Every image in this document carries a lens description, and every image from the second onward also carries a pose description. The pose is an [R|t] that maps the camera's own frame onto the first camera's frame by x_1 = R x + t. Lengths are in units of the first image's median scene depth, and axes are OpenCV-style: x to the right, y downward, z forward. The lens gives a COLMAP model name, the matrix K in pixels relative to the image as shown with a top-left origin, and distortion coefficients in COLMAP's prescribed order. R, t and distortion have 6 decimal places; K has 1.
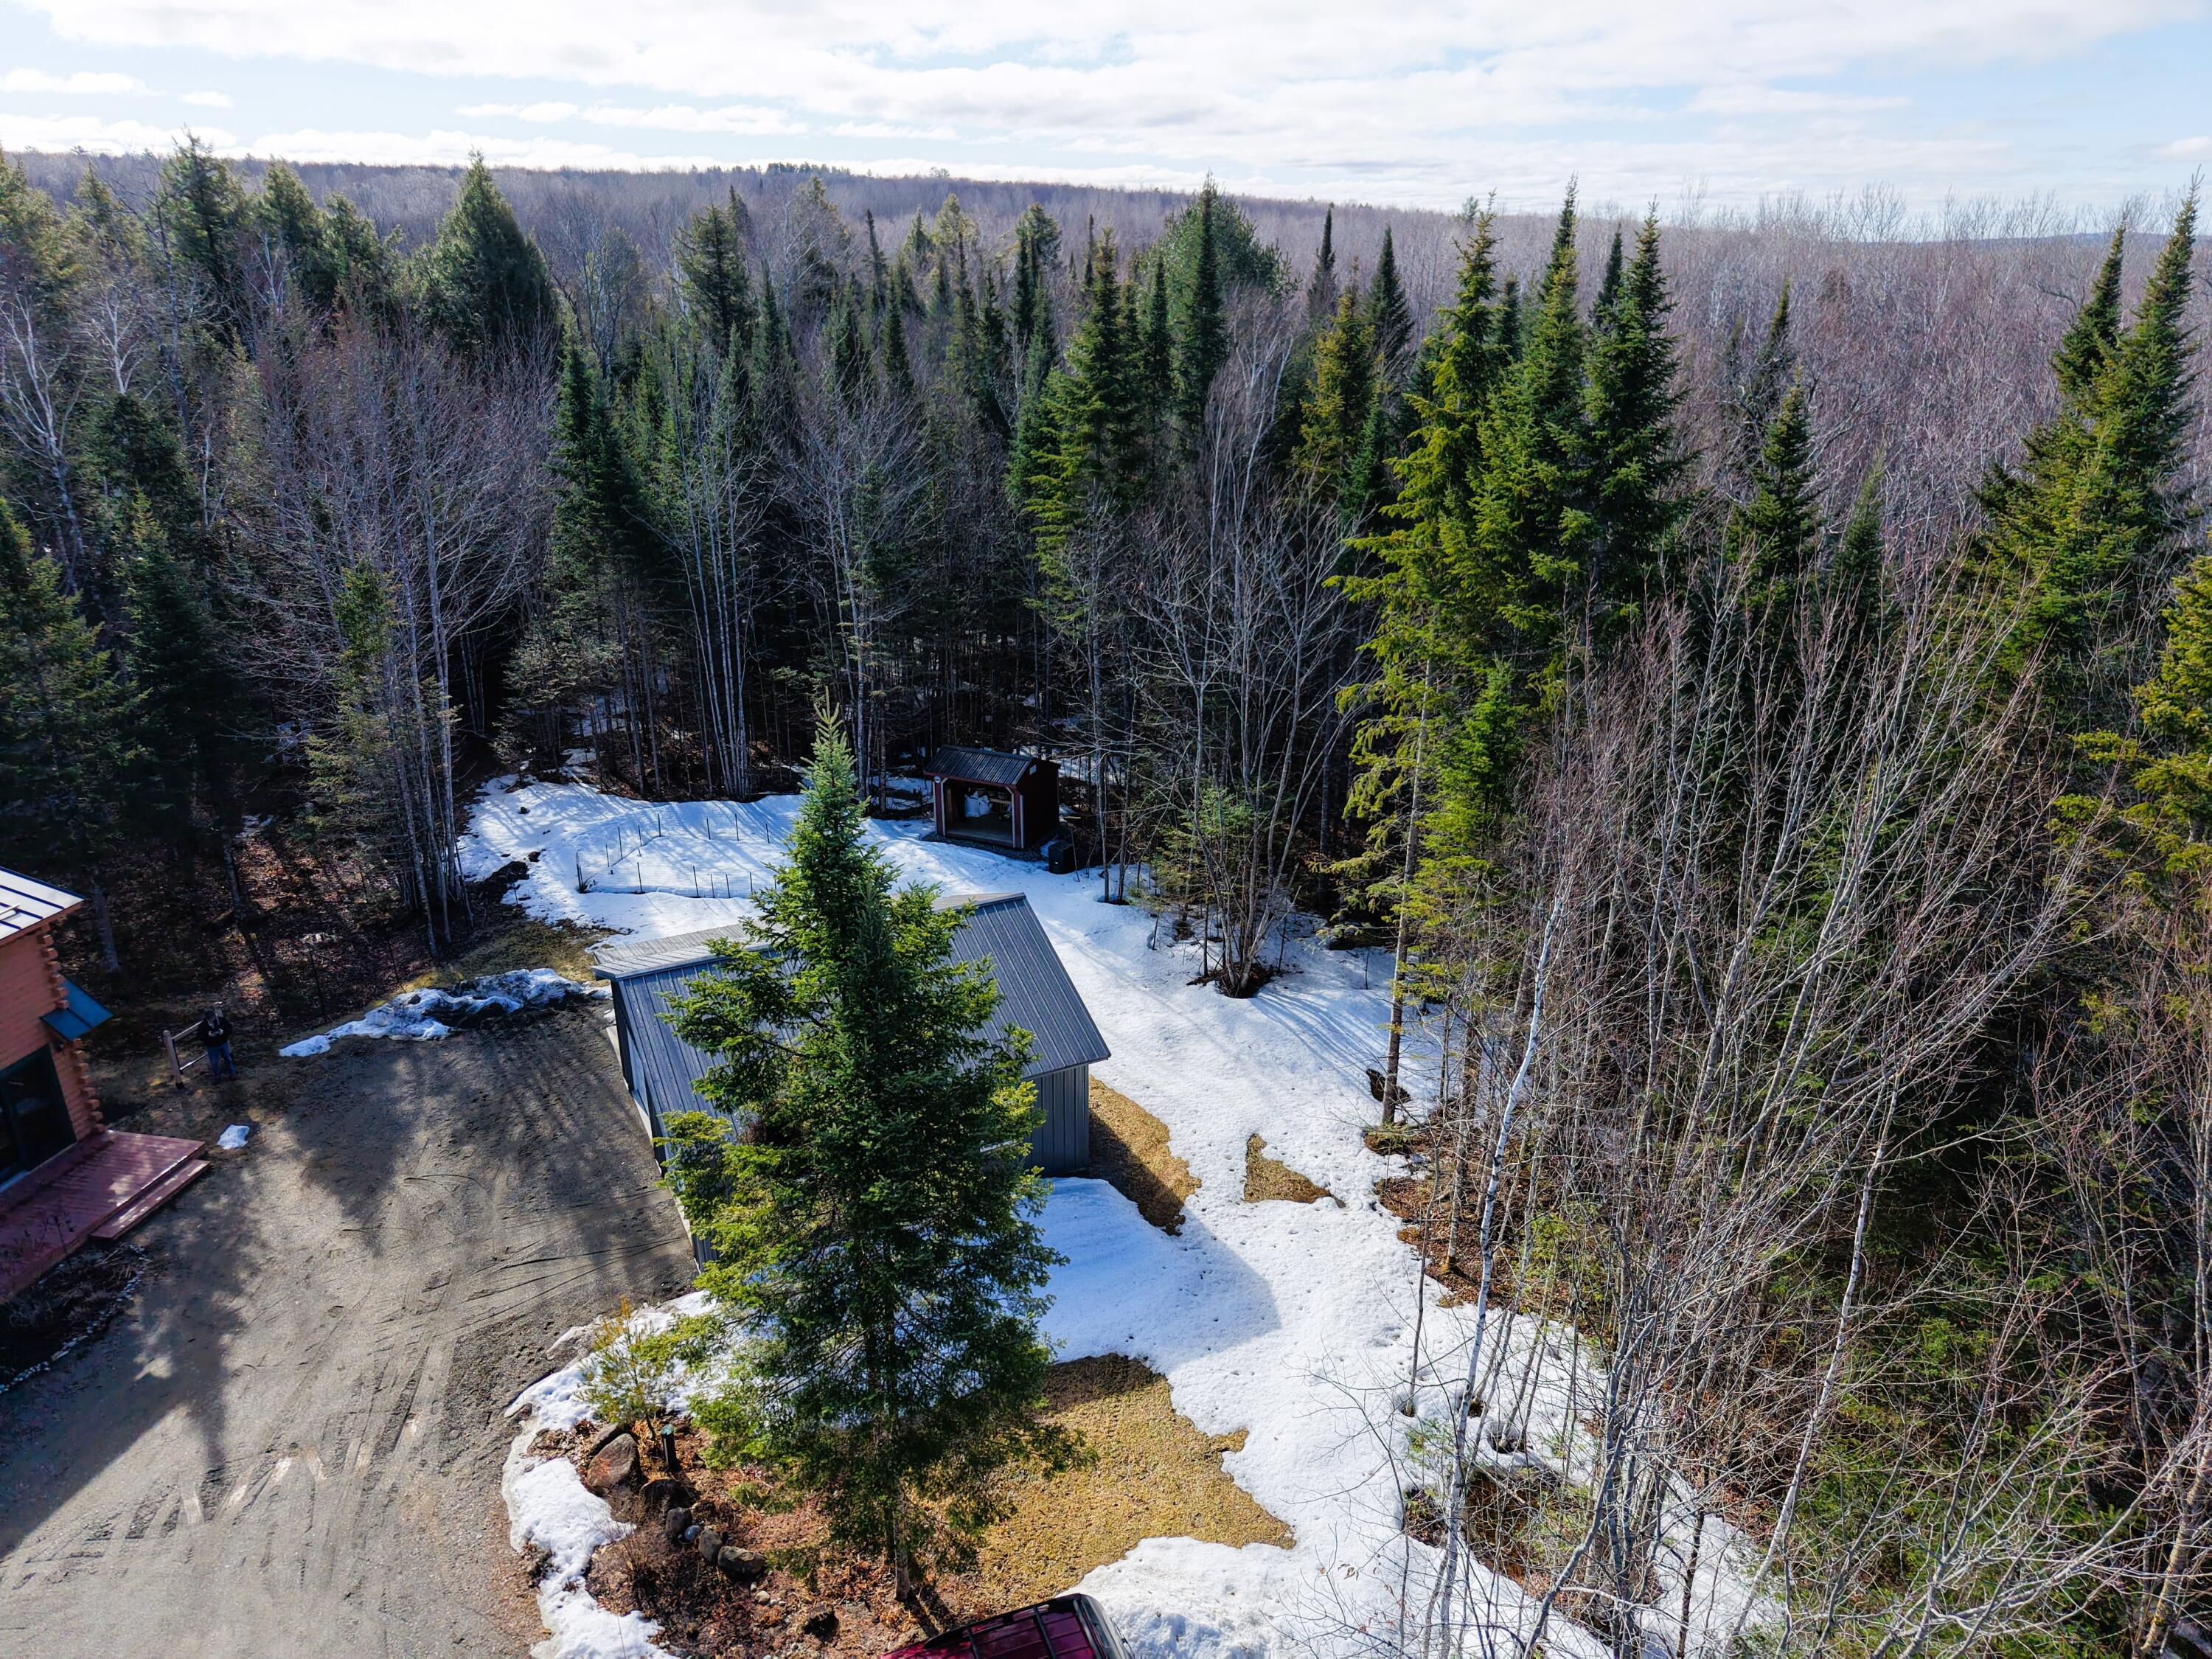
lens RADIAL K [[1476.0, 0, 1106.2], [0, 1476.0, 821.3], [0, 0, 1]] dist [0.018015, -0.014236]
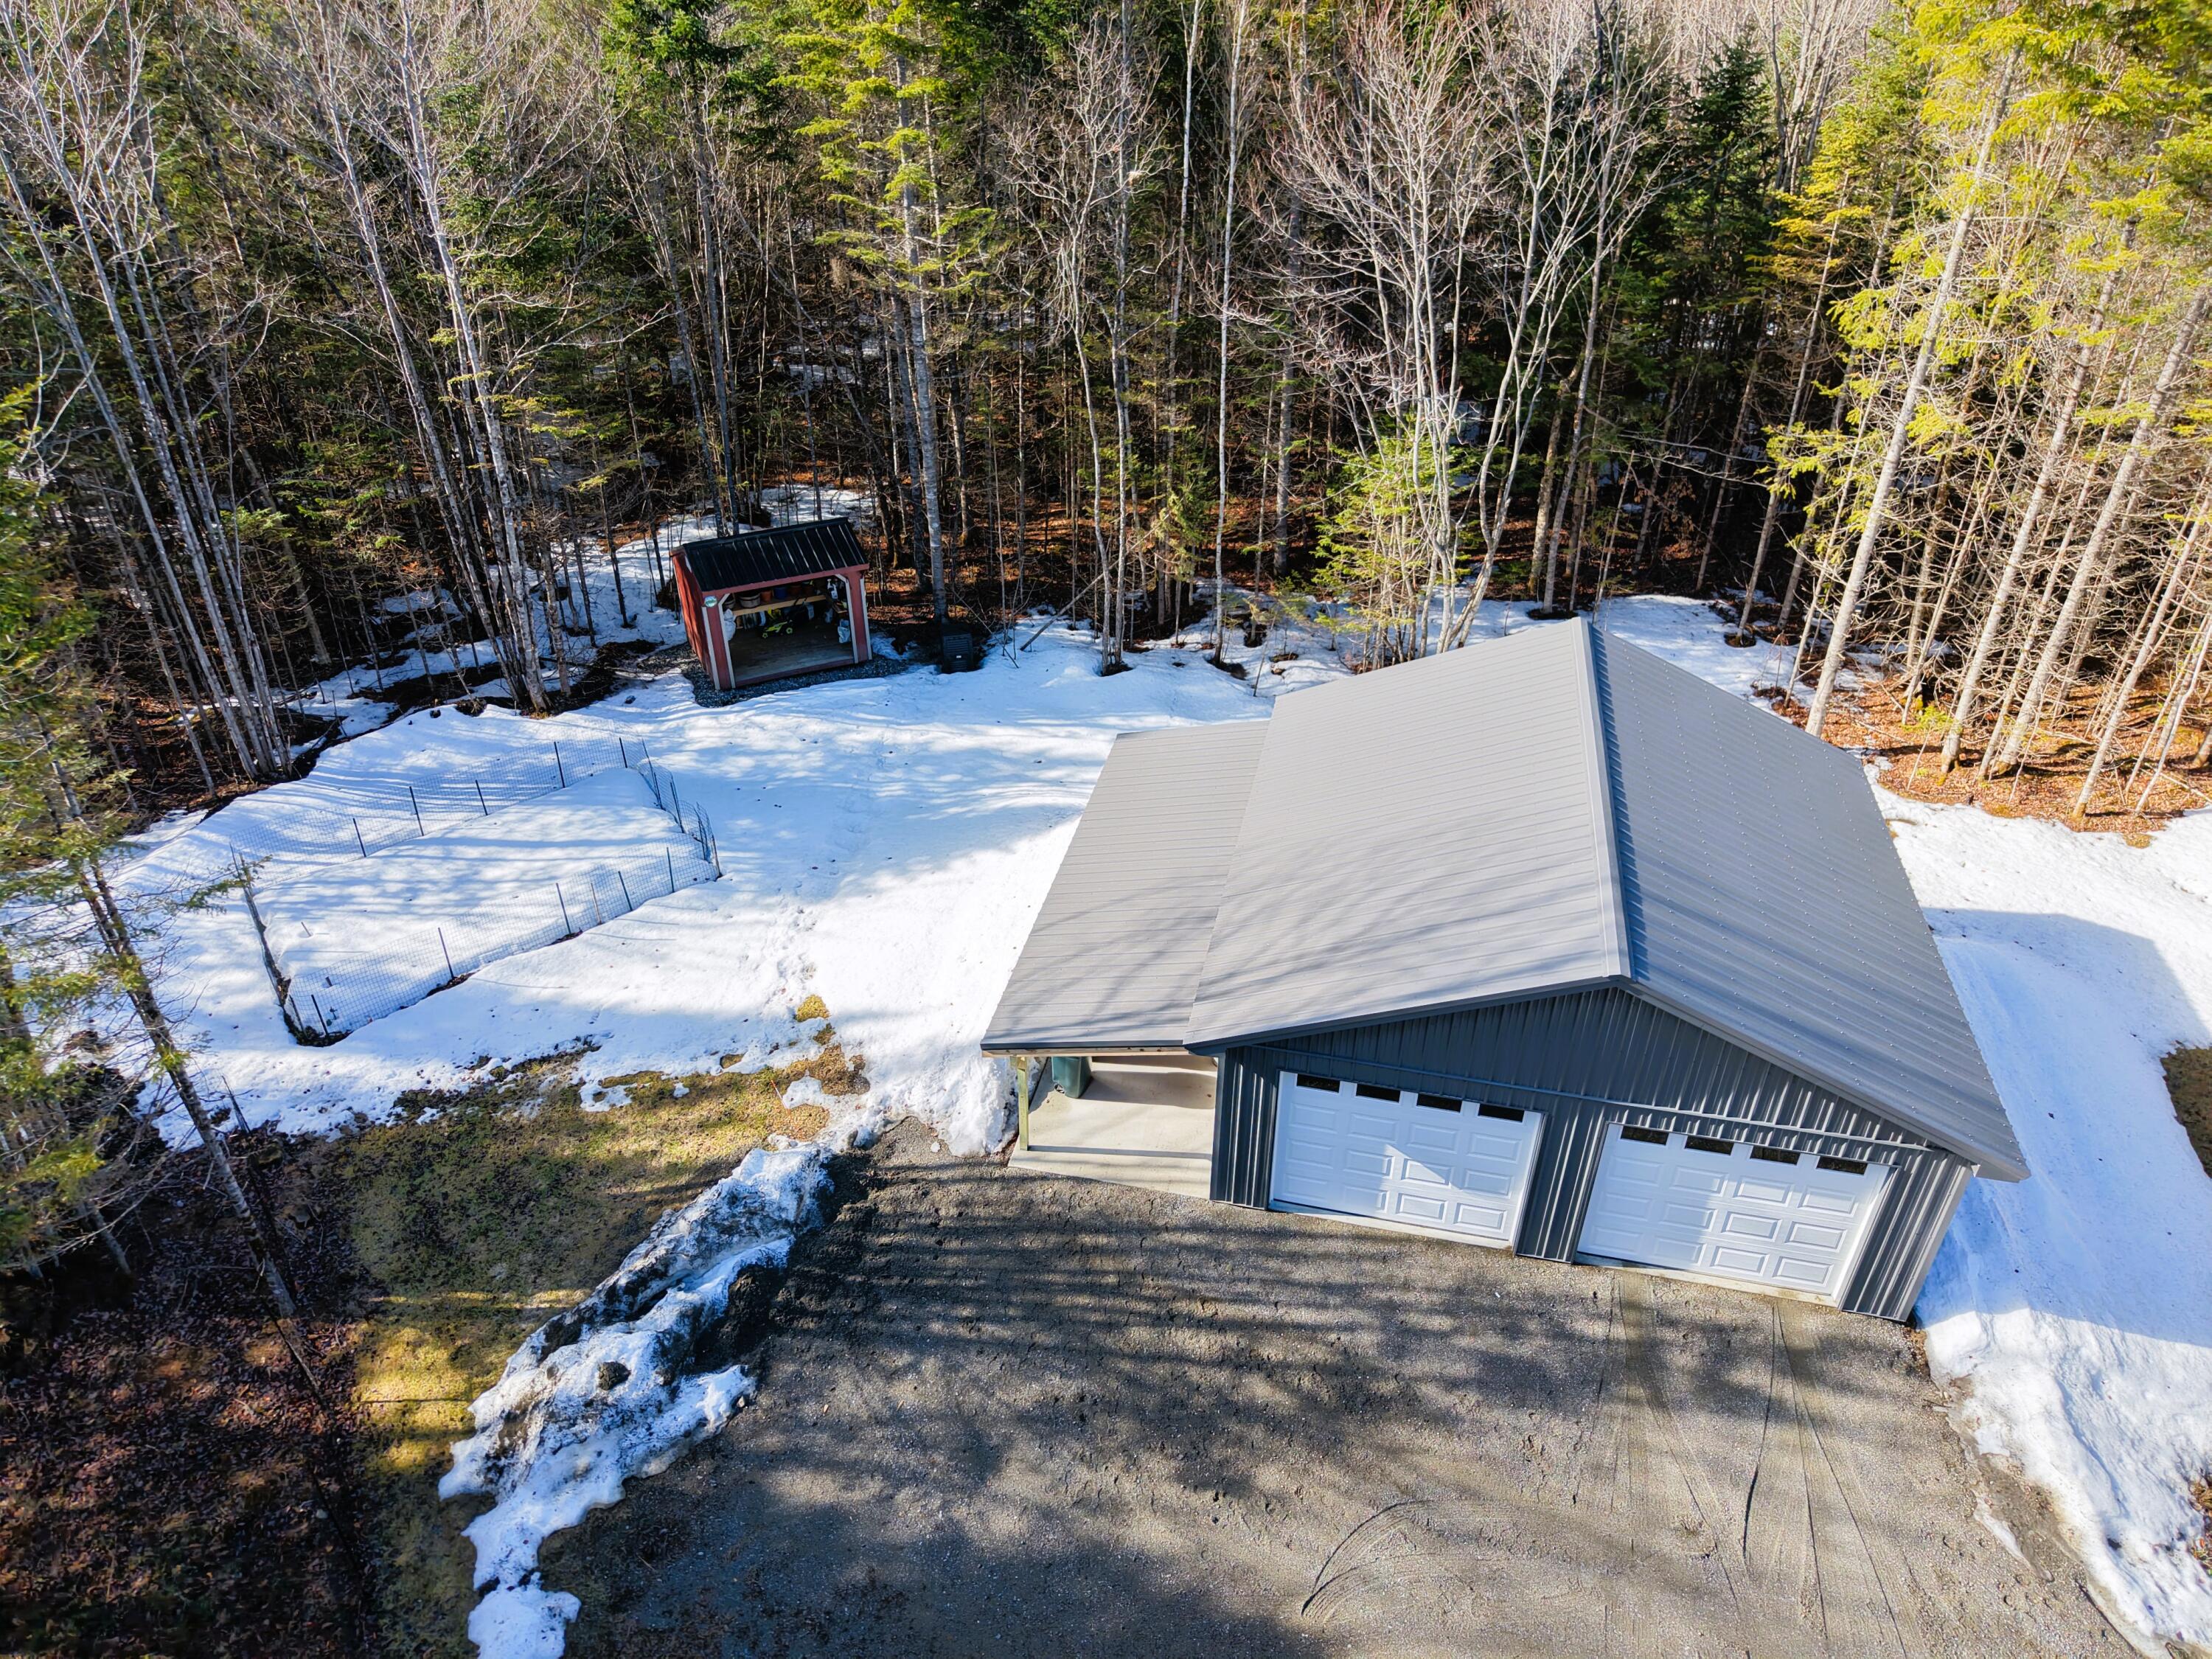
lens RADIAL K [[1476.0, 0, 1108.1], [0, 1476.0, 825.8], [0, 0, 1]] dist [0.018015, -0.014236]
pose [[0.628717, -0.410191, 0.660650, -0.691067], [0.266947, 0.911784, 0.312073, -0.139288], [-0.730379, -0.019847, 0.682753, 0.703061]]
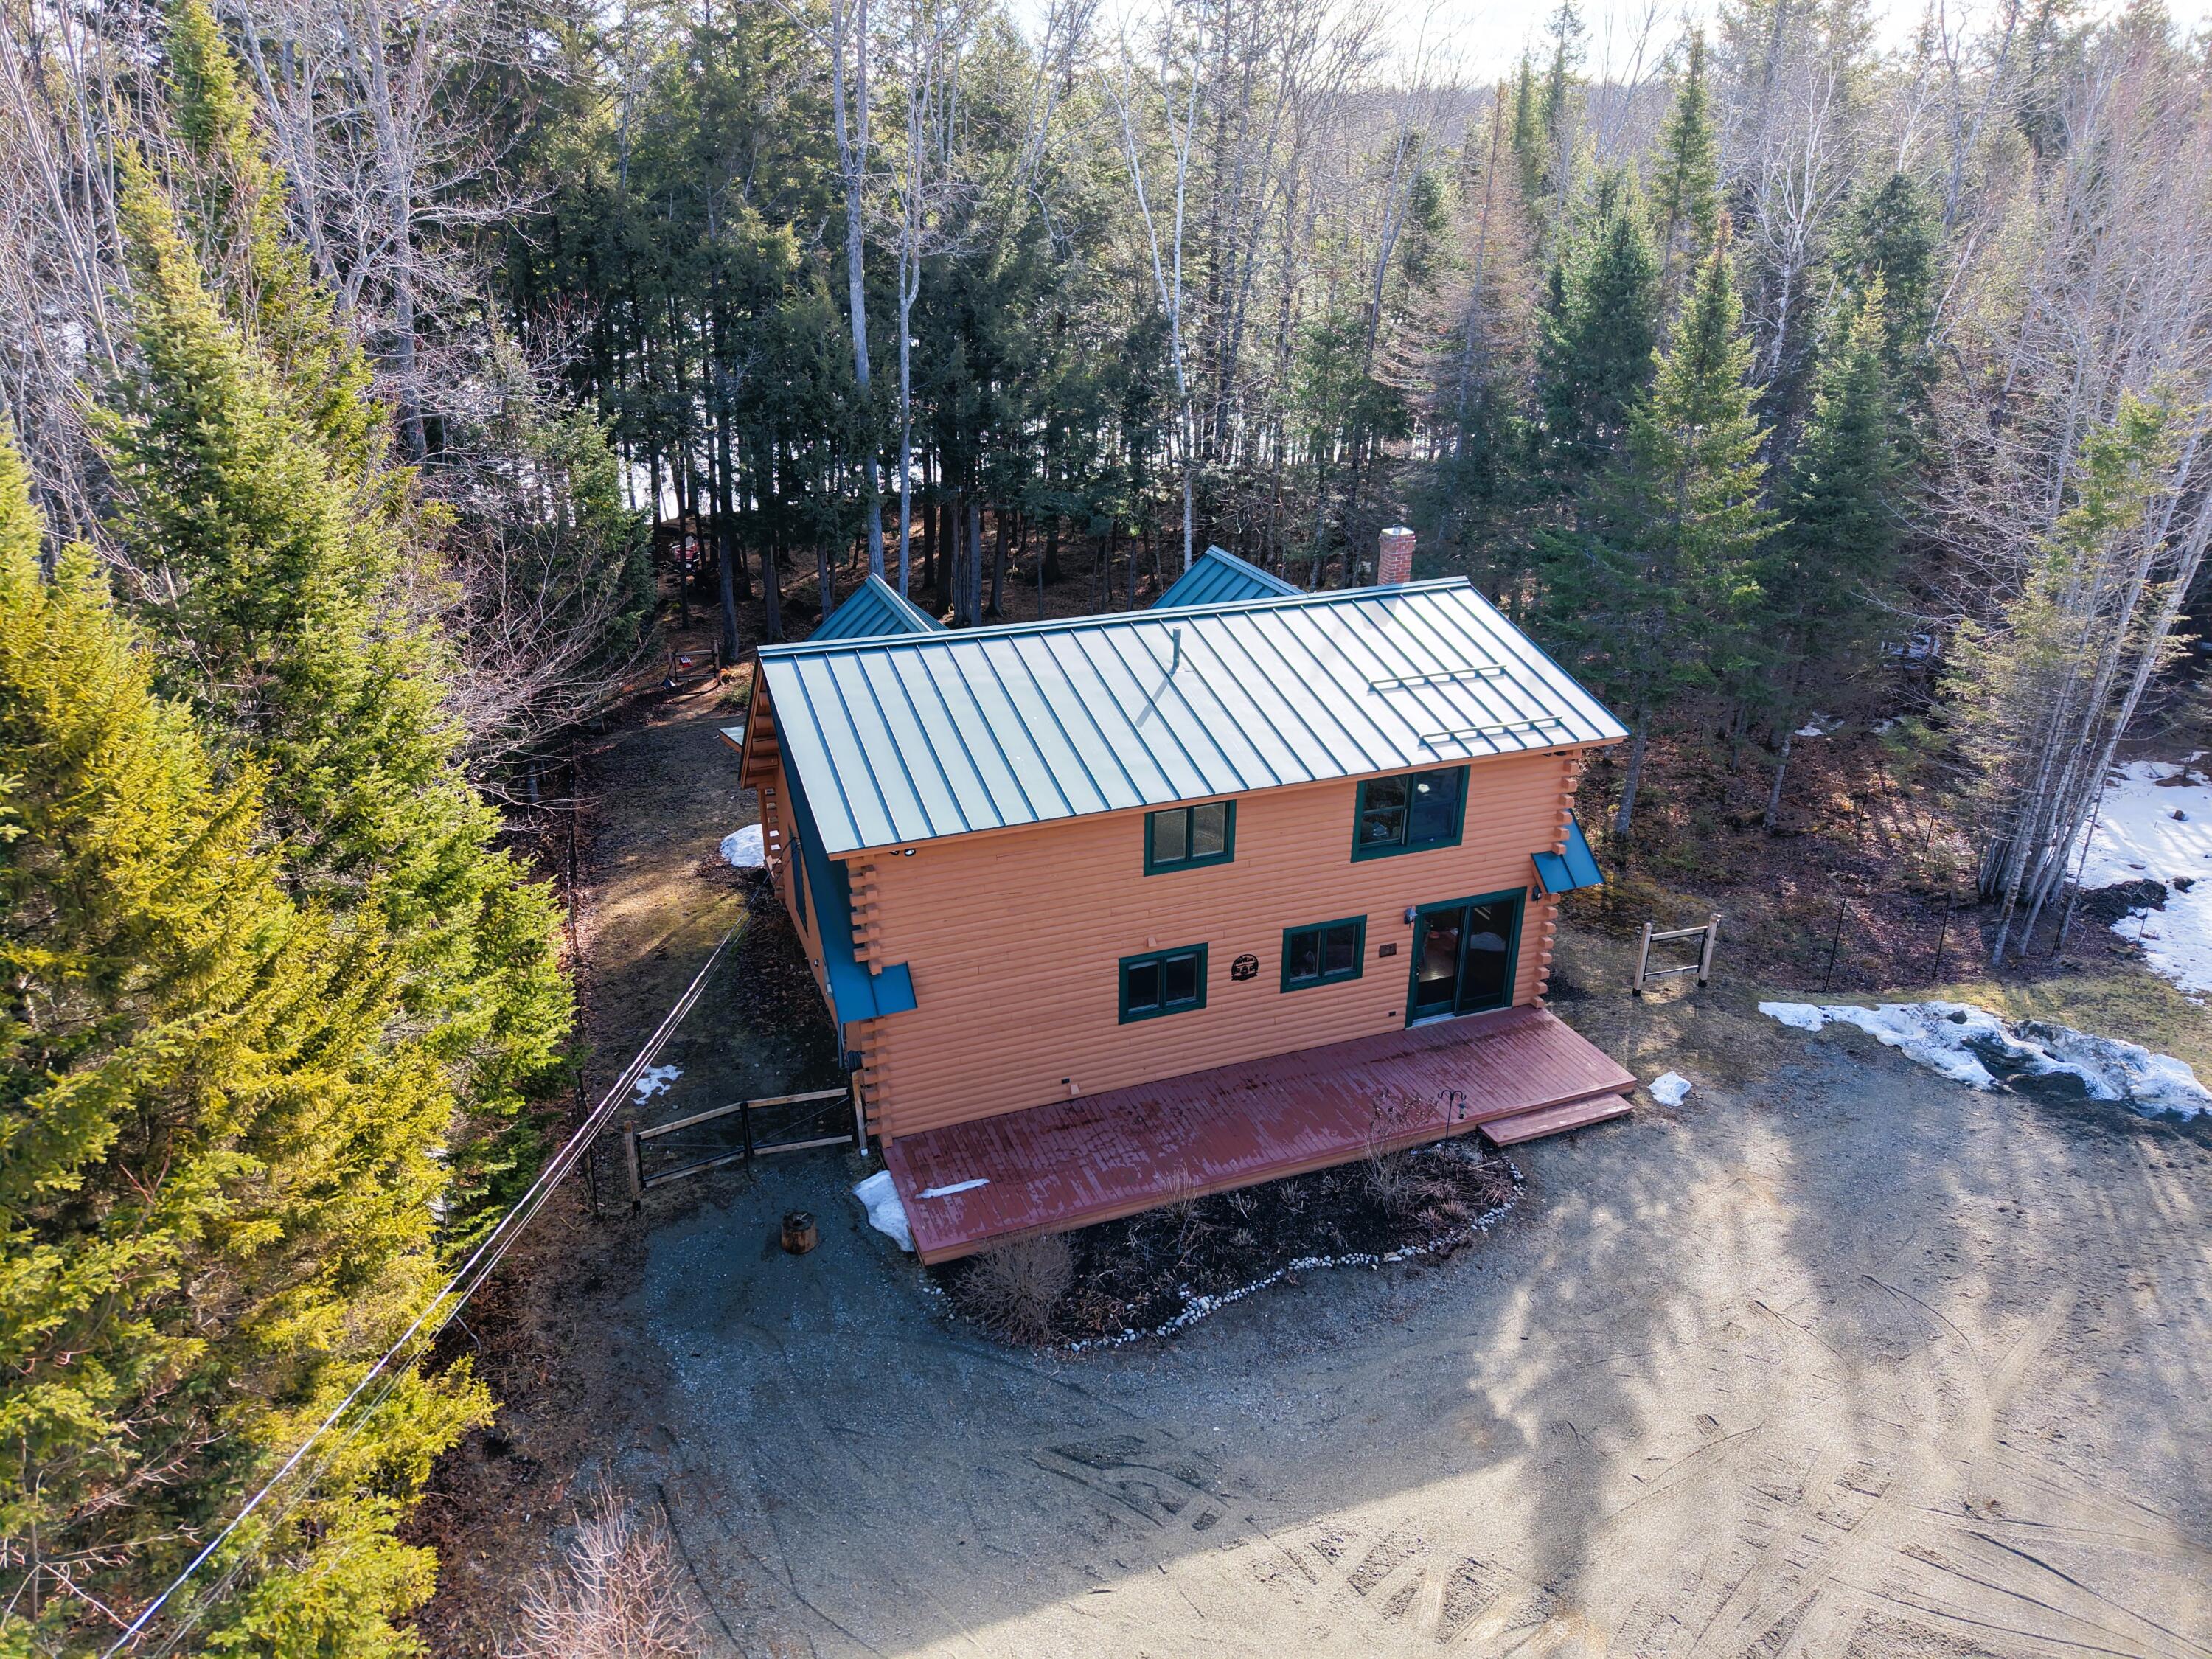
lens RADIAL K [[1476.0, 0, 1103.3], [0, 1476.0, 822.4], [0, 0, 1]] dist [0.018015, -0.014236]
pose [[0.536360, 0.336930, -0.773820, -0.203991], [-0.308490, 0.931682, 0.191840, 0.030046], [0.785590, 0.135820, 0.603656, 0.296782]]
